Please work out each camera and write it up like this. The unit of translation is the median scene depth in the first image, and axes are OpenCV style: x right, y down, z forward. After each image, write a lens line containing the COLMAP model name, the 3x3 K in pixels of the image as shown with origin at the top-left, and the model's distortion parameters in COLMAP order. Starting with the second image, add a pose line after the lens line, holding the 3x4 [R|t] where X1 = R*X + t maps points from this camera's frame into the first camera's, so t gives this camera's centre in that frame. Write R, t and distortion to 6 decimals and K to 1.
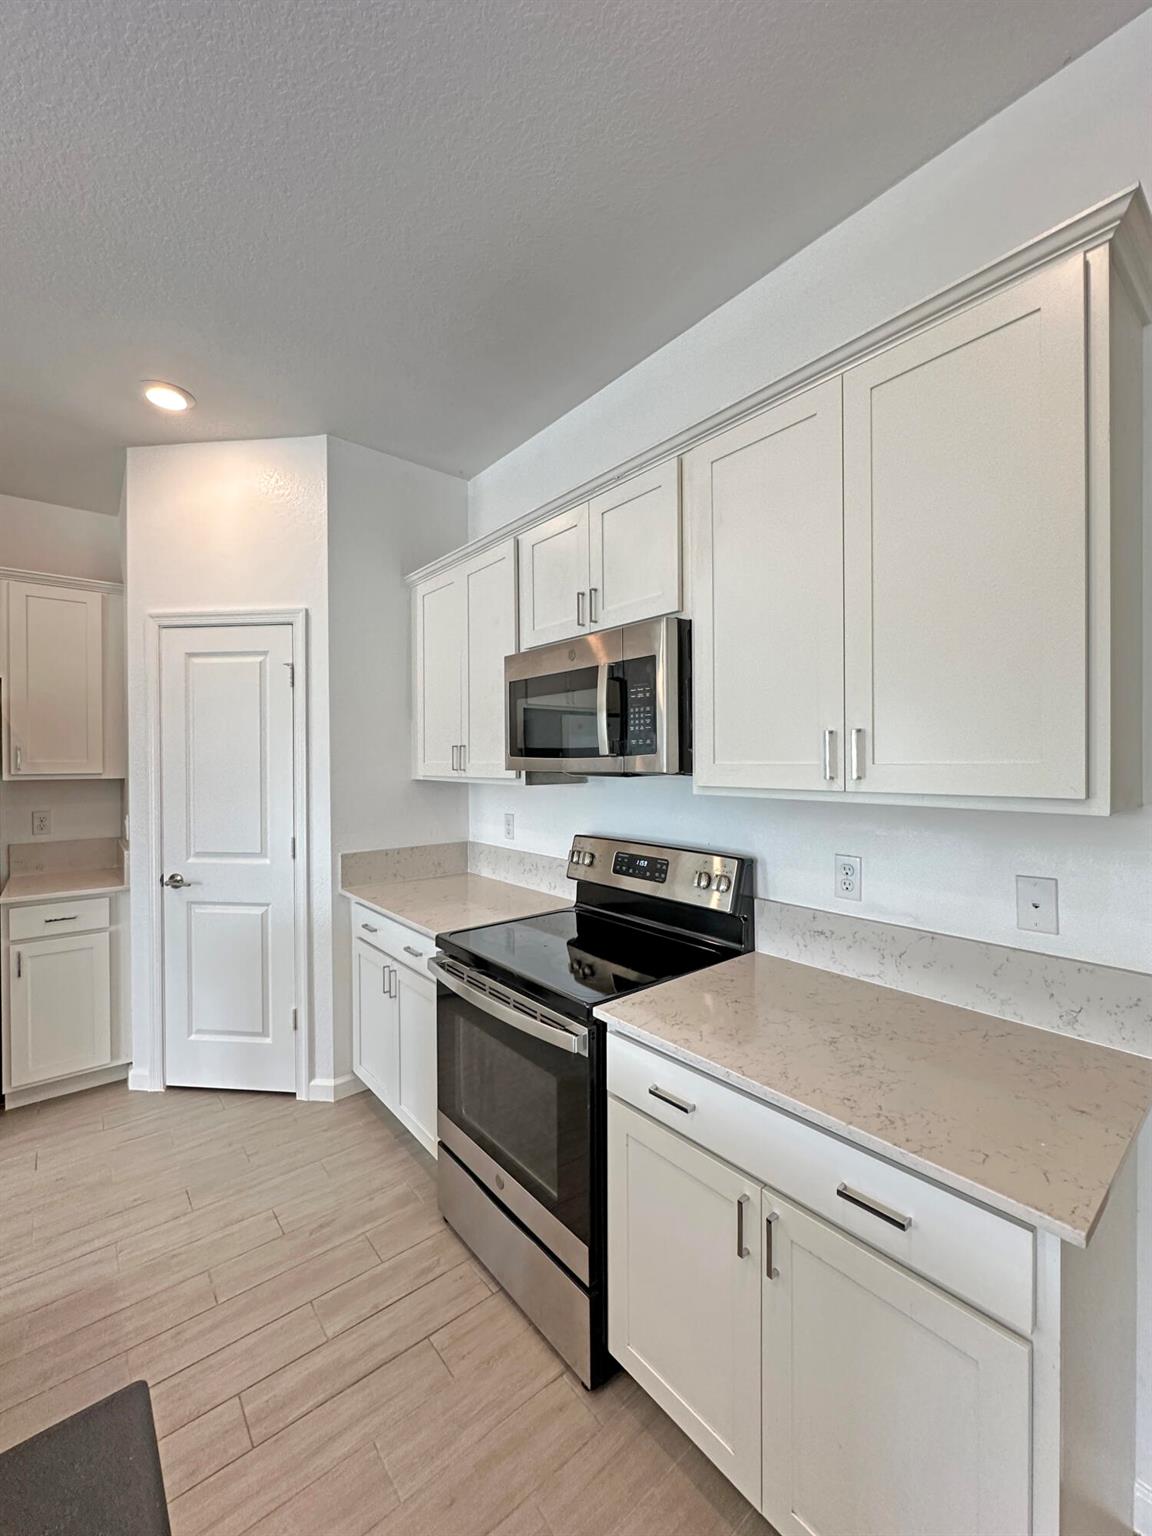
lens RADIAL K [[614.7, 0, 577.5], [0, 614.7, 761.1], [0, 0, 1]] dist [-0.007664, 0.000036]
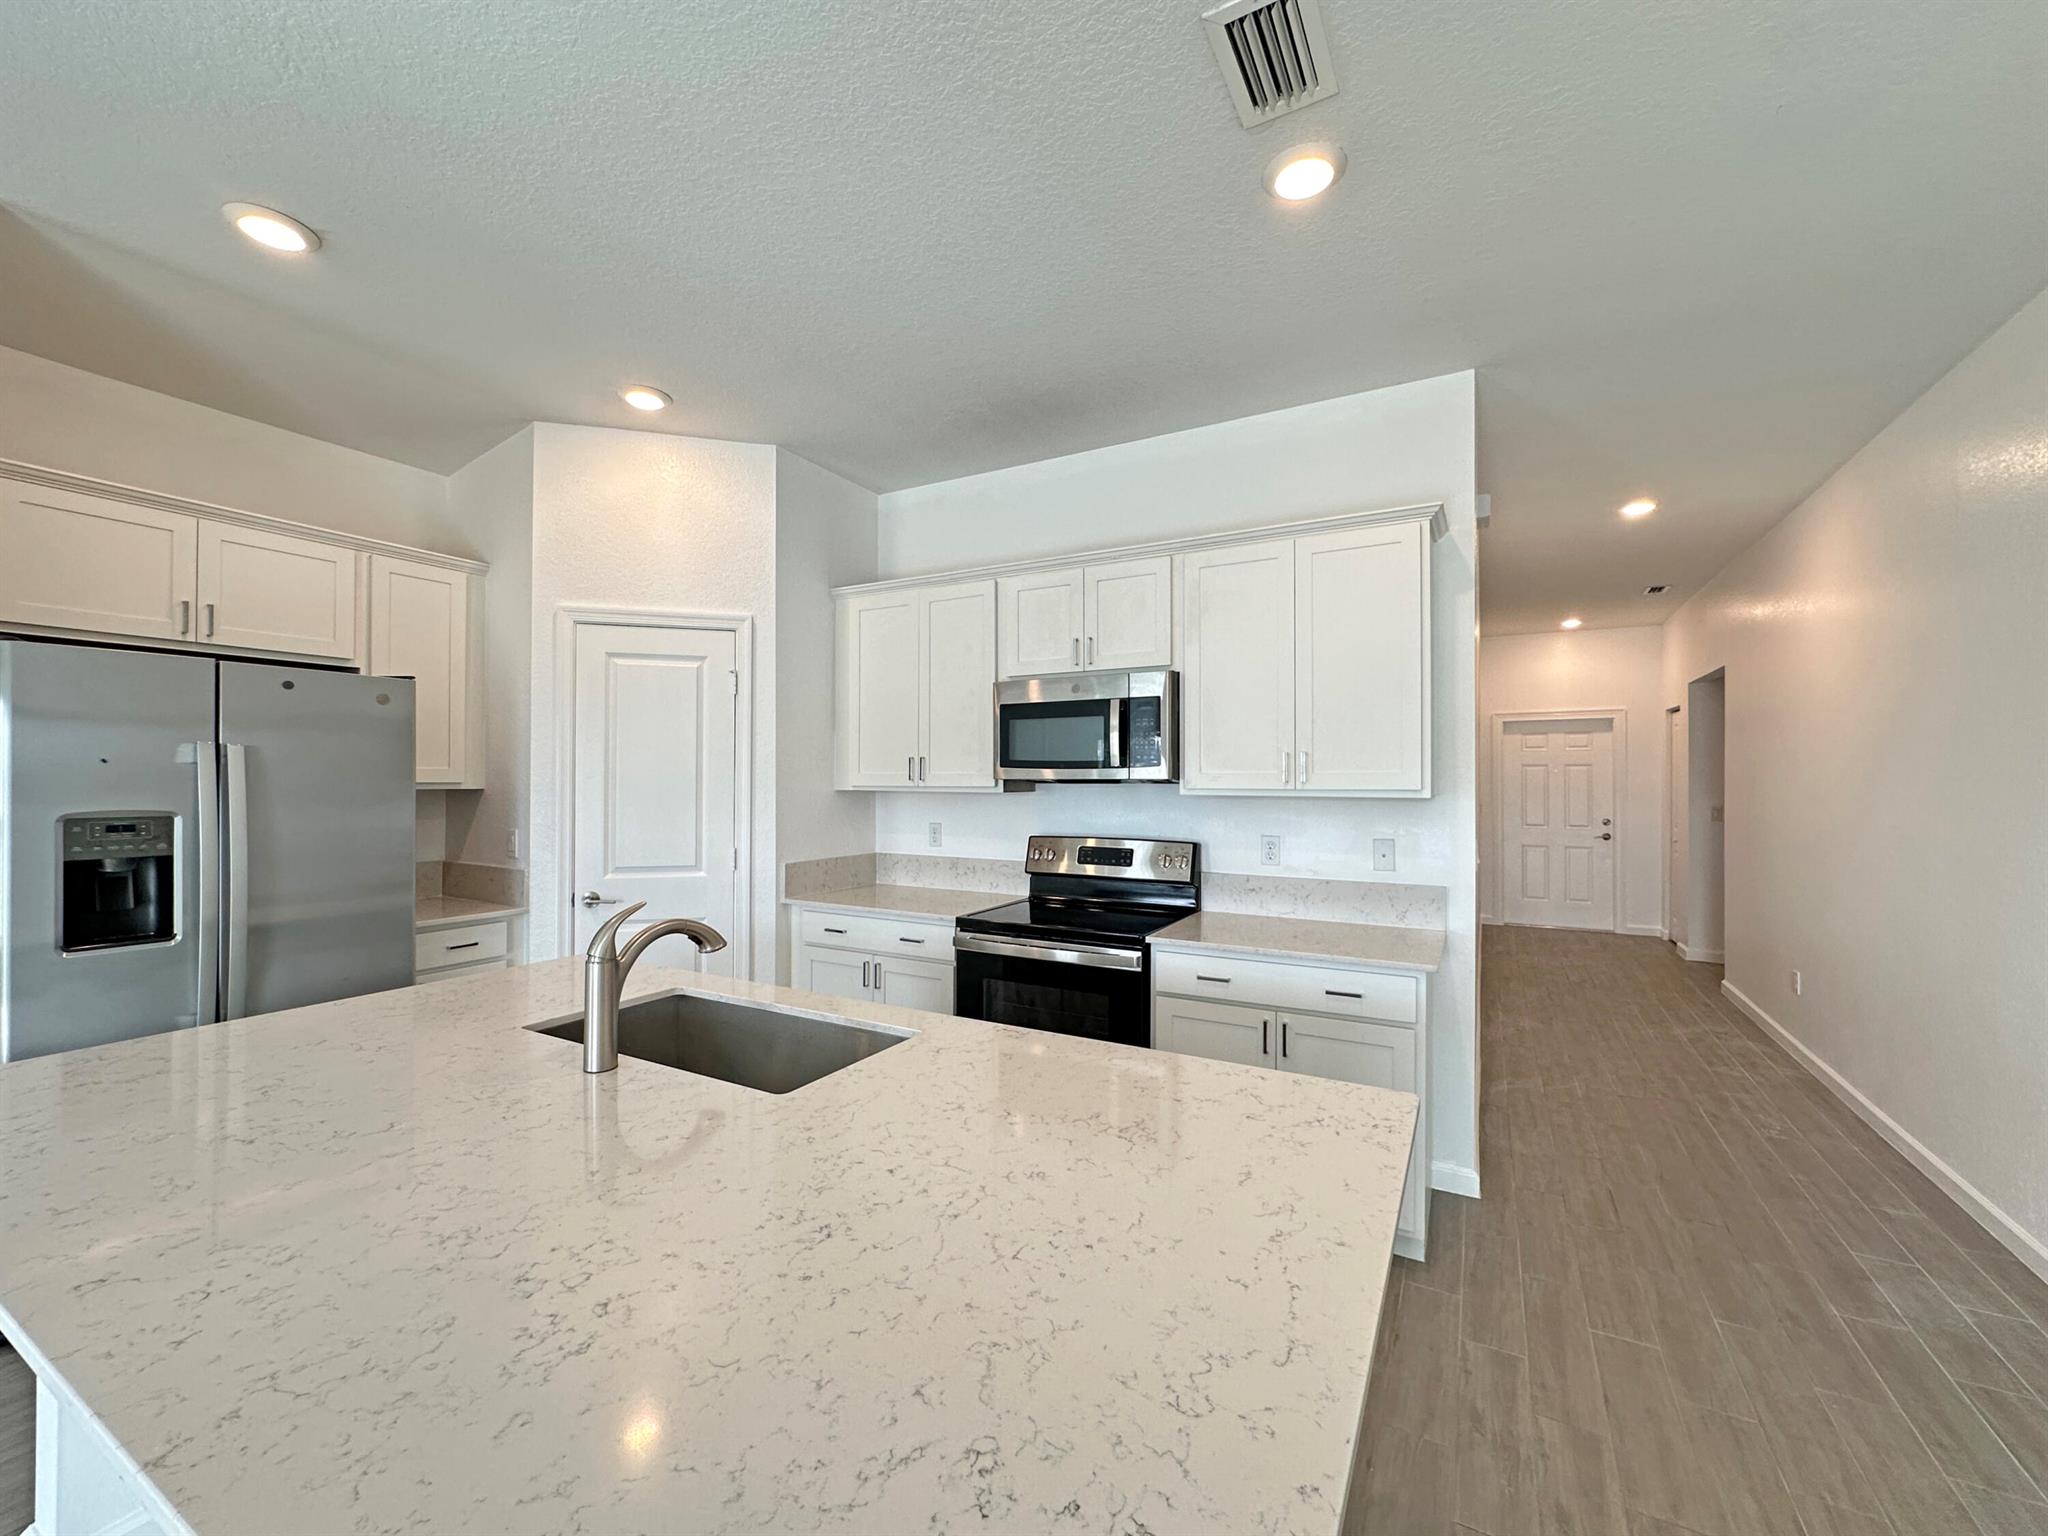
lens RADIAL K [[819.6, 0, 1024.0], [0, 819.6, 768.0], [0, 0, 1]] dist [-0.007664, 0.000036]
pose [[0.934327, 0.012099, 0.356211, -0.498721], [-0.005782, 0.999807, -0.018793, 0.018644], [-0.356370, 0.015499, 0.934216, -0.388198]]
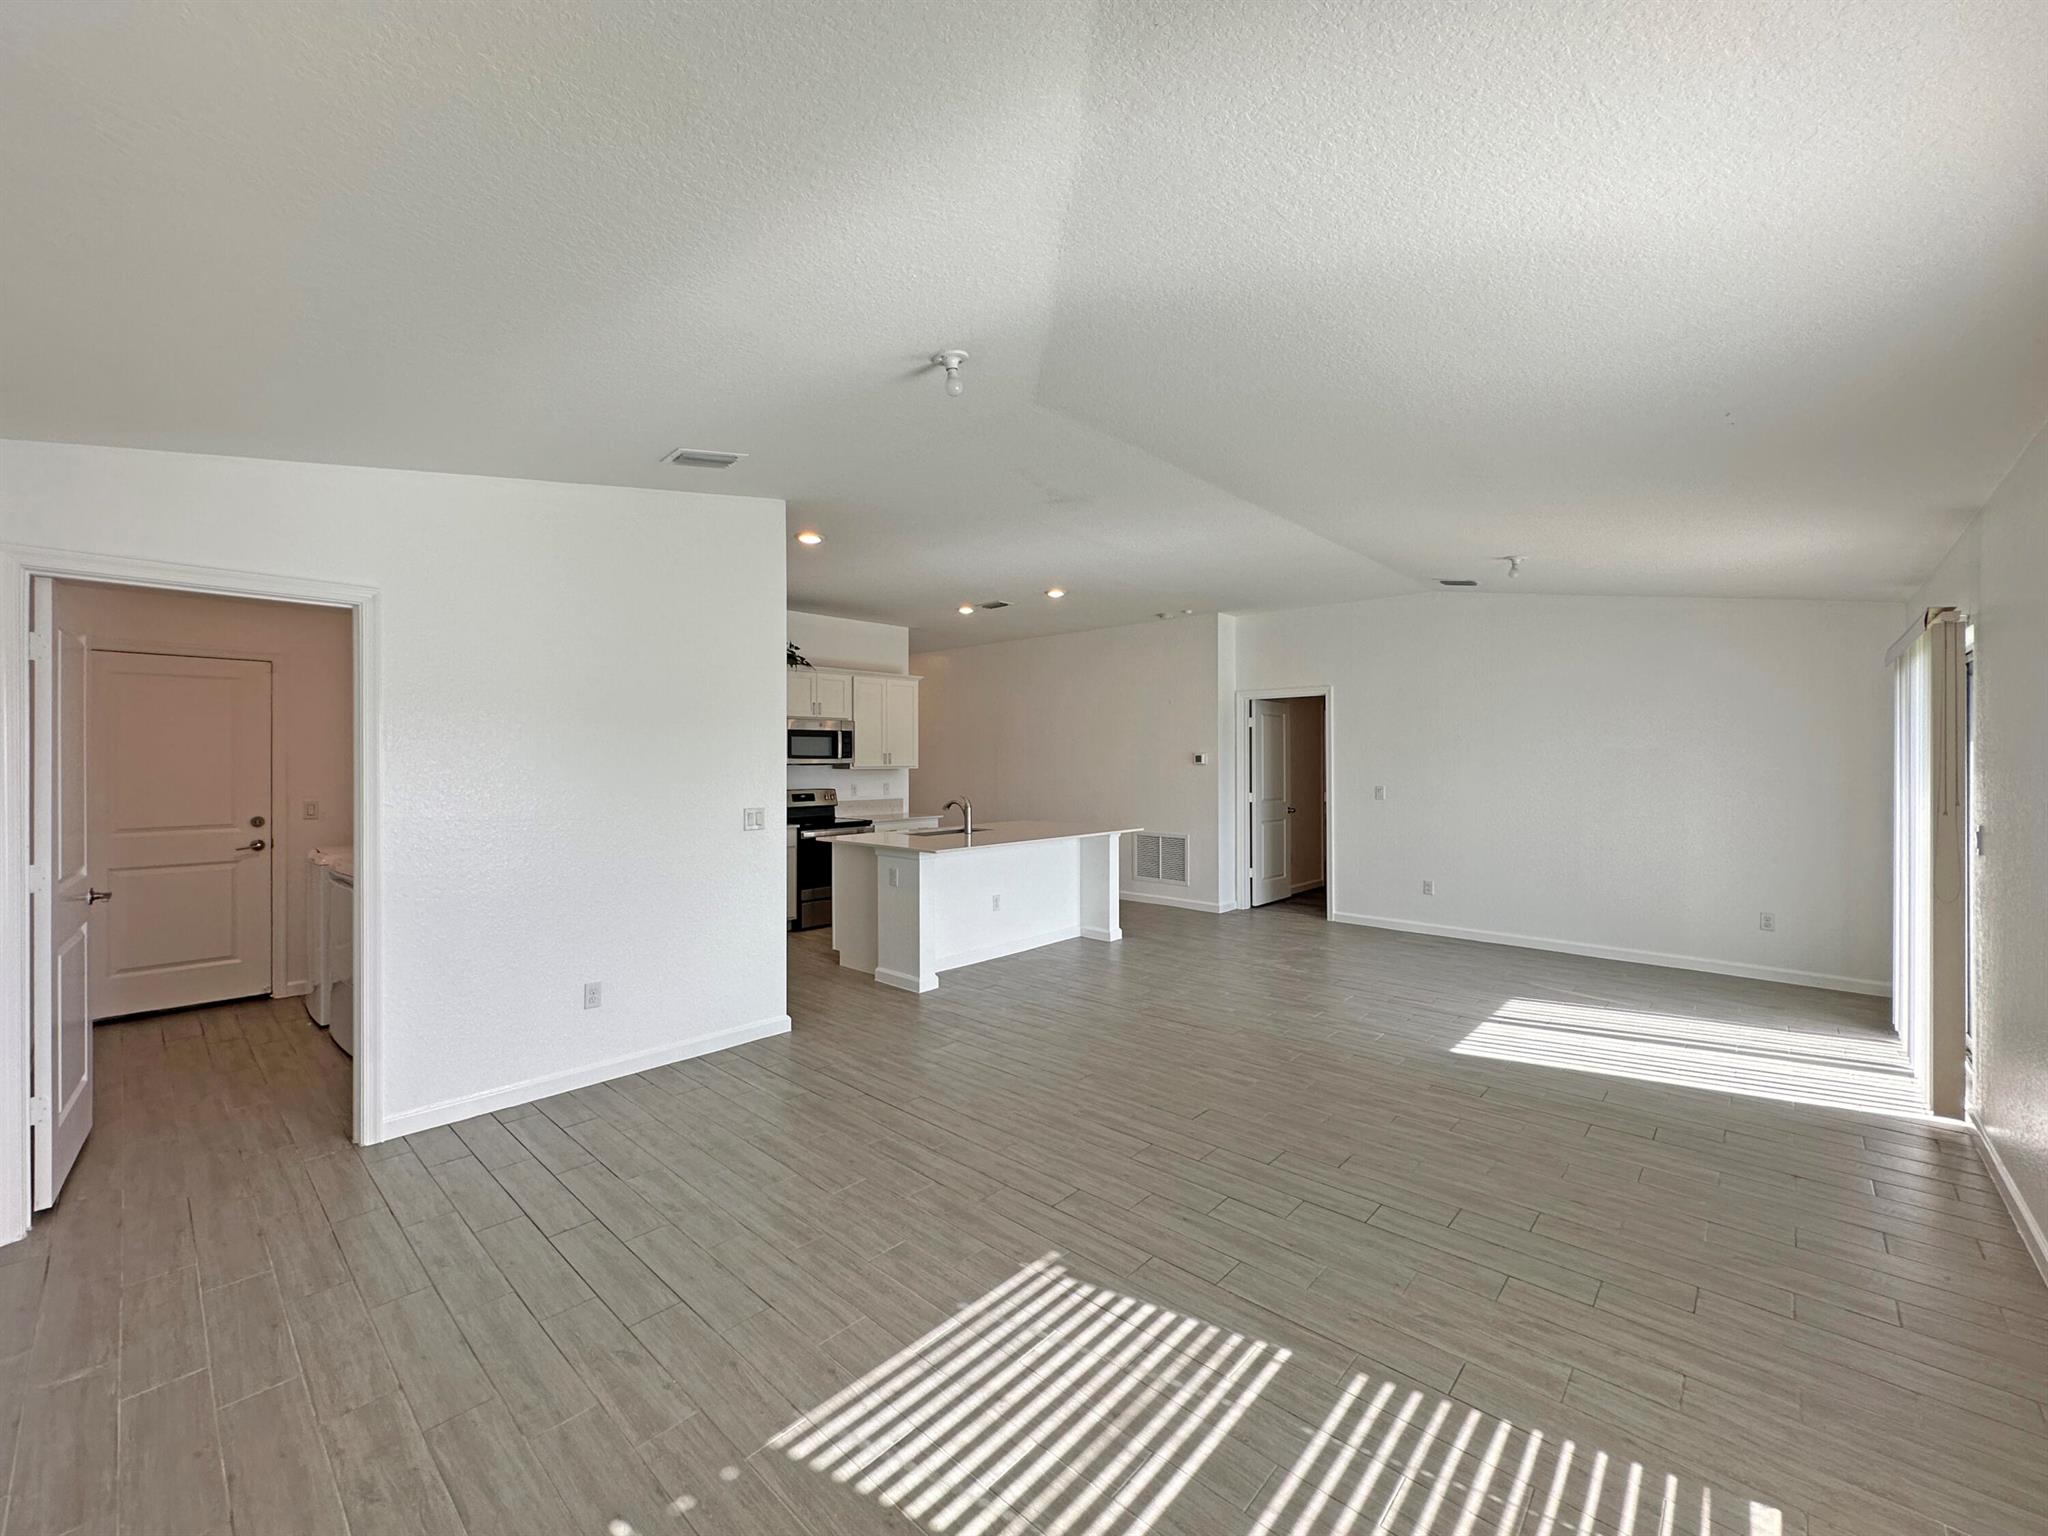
lens RADIAL K [[822.2, 0, 1025.0], [0, 822.2, 758.9], [0, 0, 1]] dist [-0.000883, 0.000084]
pose [[-0.131289, 0.005340, 0.991330, -2.896048], [0.006382, 0.999969, -0.004541, 0.012584], [-0.991324, 0.005730, -0.131319, 0.375131]]
